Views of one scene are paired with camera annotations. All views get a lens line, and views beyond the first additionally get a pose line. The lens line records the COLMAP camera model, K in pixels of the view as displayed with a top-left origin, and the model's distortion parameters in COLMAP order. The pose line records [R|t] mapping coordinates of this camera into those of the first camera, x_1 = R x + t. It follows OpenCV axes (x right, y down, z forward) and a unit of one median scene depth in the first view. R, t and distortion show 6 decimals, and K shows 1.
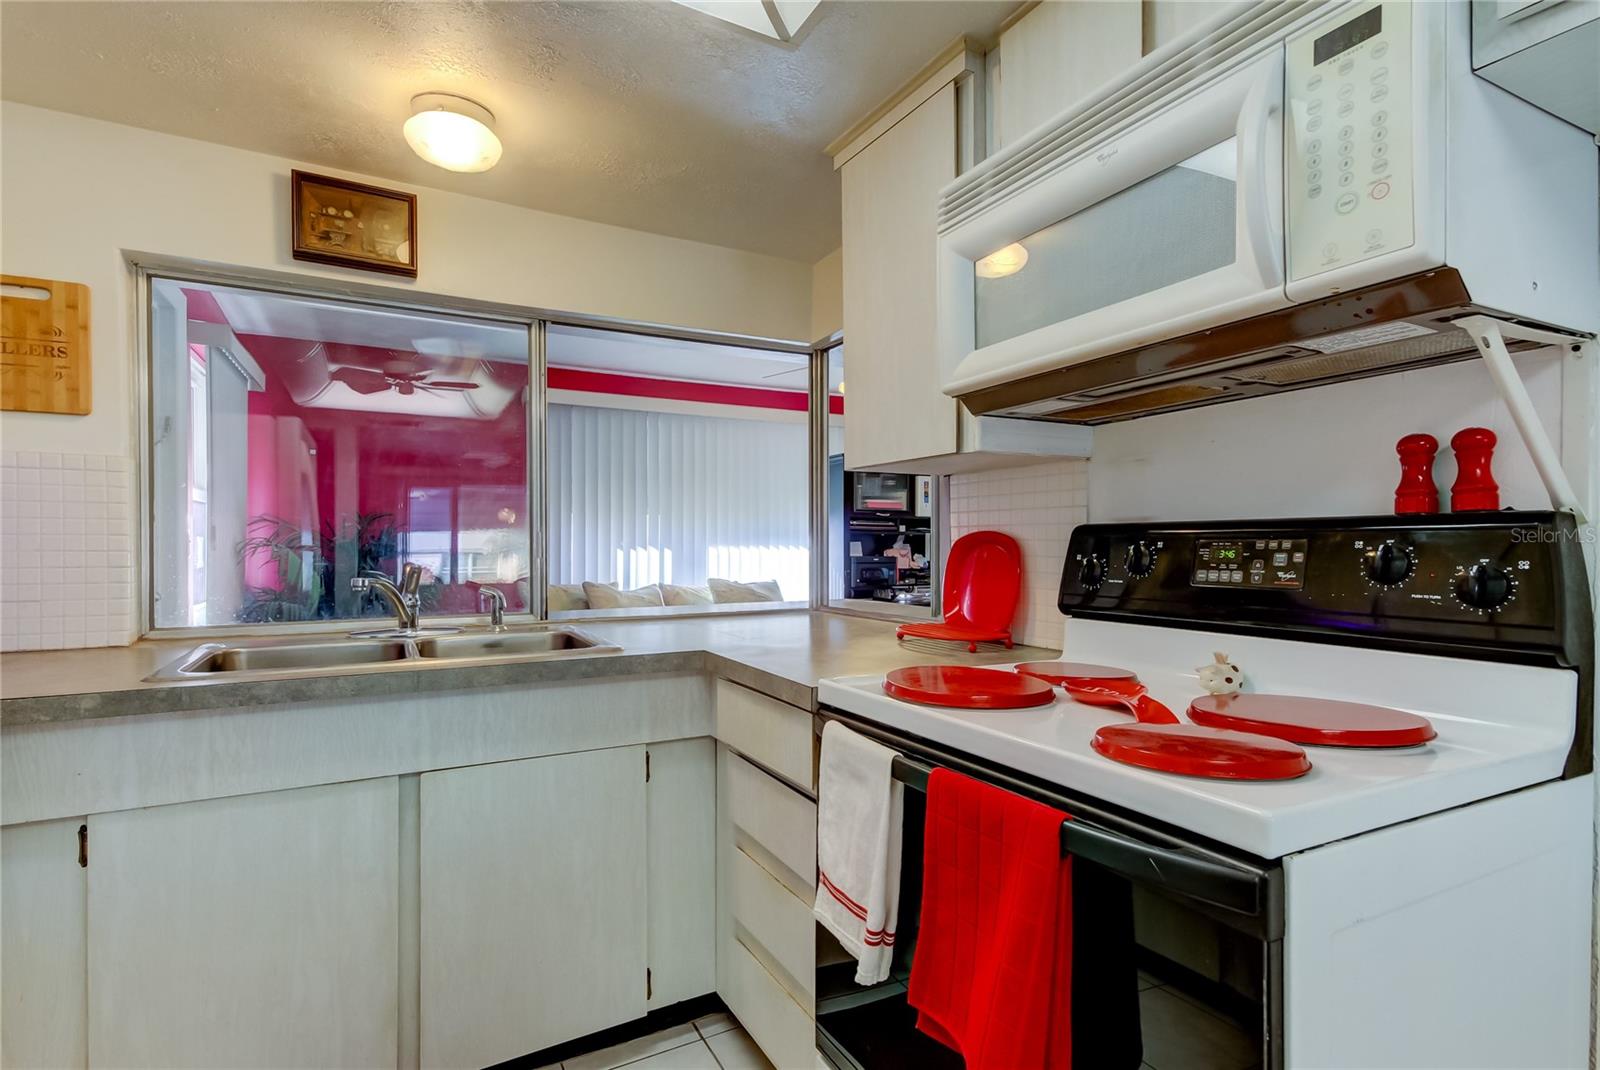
lens RADIAL K [[772.8, 0, 792.9], [0, 772.8, 539.8], [0, 0, 1]] dist [0.017950, 0.000930]
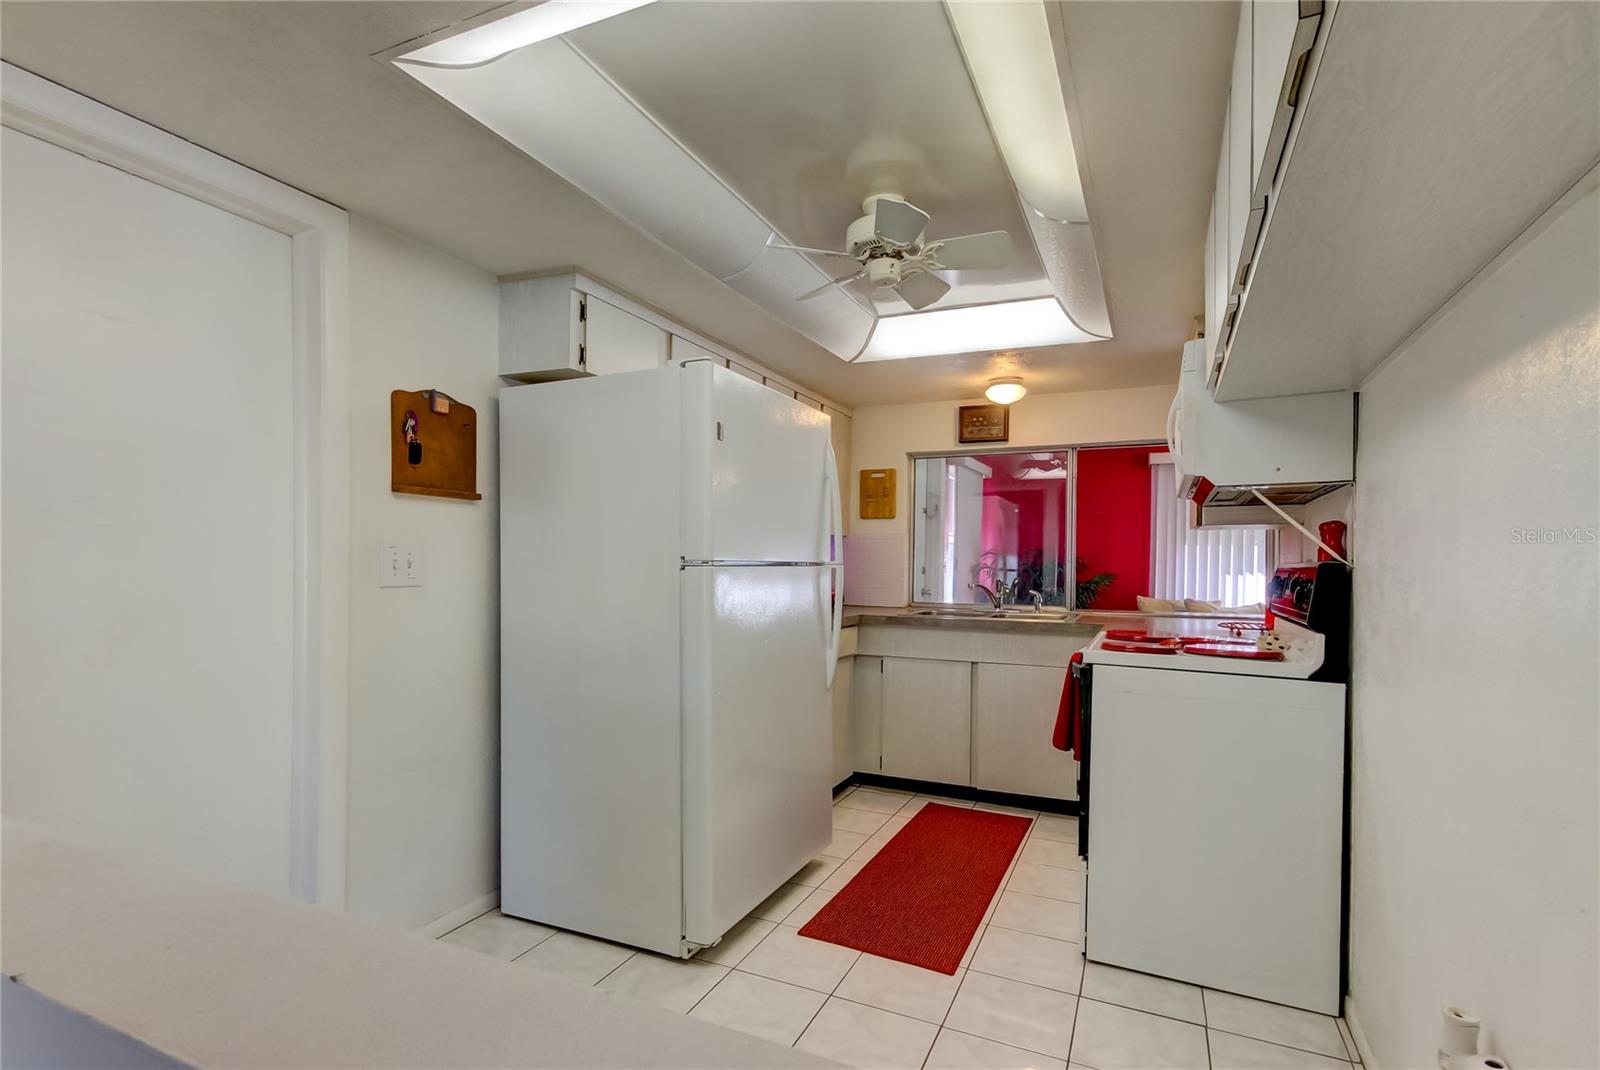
lens RADIAL K [[772.8, 0, 805.0], [0, 772.8, 551.8], [0, 0, 1]] dist [0.017950, 0.000930]
pose [[0.595598, 0.001263, -0.803281, 0.909710], [-0.009218, 0.999944, -0.005262, -0.026970], [0.803230, 0.010539, 0.595576, -0.709746]]
